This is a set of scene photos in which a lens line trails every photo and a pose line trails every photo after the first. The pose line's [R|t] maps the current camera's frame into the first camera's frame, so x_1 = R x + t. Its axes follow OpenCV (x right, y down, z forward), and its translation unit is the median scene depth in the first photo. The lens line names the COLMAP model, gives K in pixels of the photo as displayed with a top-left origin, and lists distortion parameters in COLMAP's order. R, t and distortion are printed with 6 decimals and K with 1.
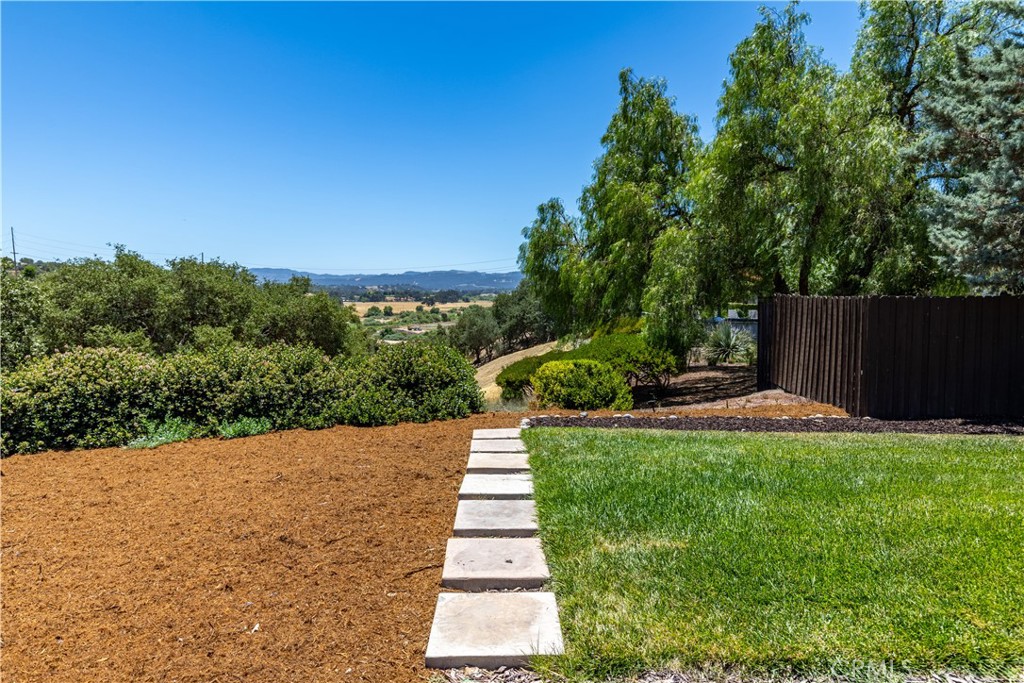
lens RADIAL K [[680.0, 0, 512.5], [0, 680.0, 340.8], [0, 0, 1]] dist [-0.000884, -0.000068]
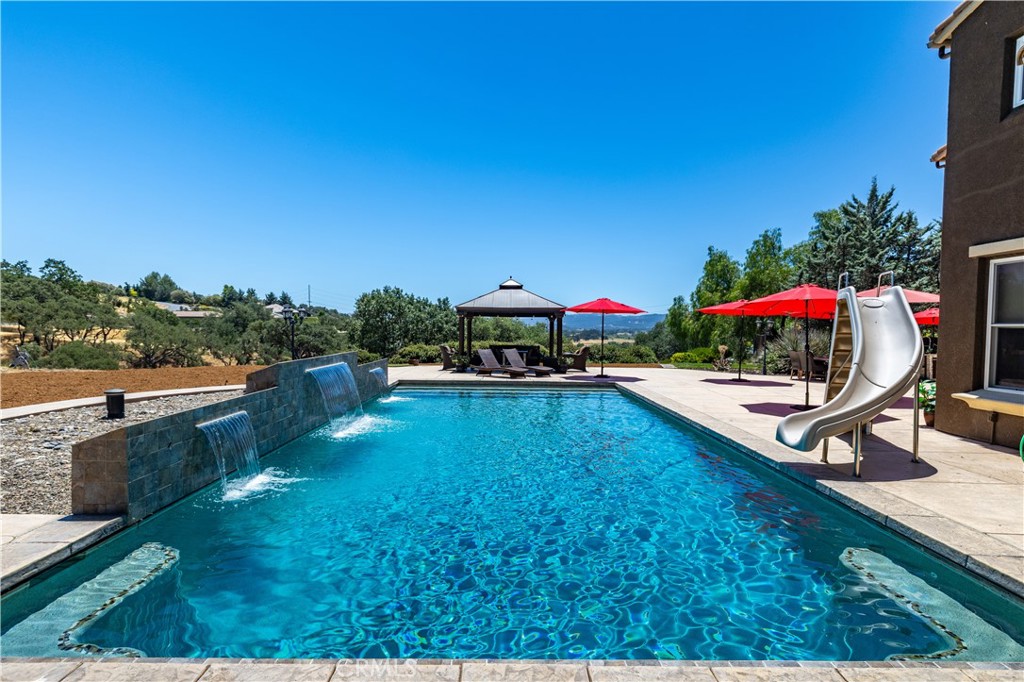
lens RADIAL K [[561.7, 0, 511.3], [0, 561.7, 345.2], [0, 0, 1]] dist [0.000102, 0.000003]
pose [[0.973331, 0.028099, -0.227680, -0.070449], [-0.038442, 0.998414, -0.041119, 0.086670], [0.226163, 0.048775, 0.972867, -1.195146]]
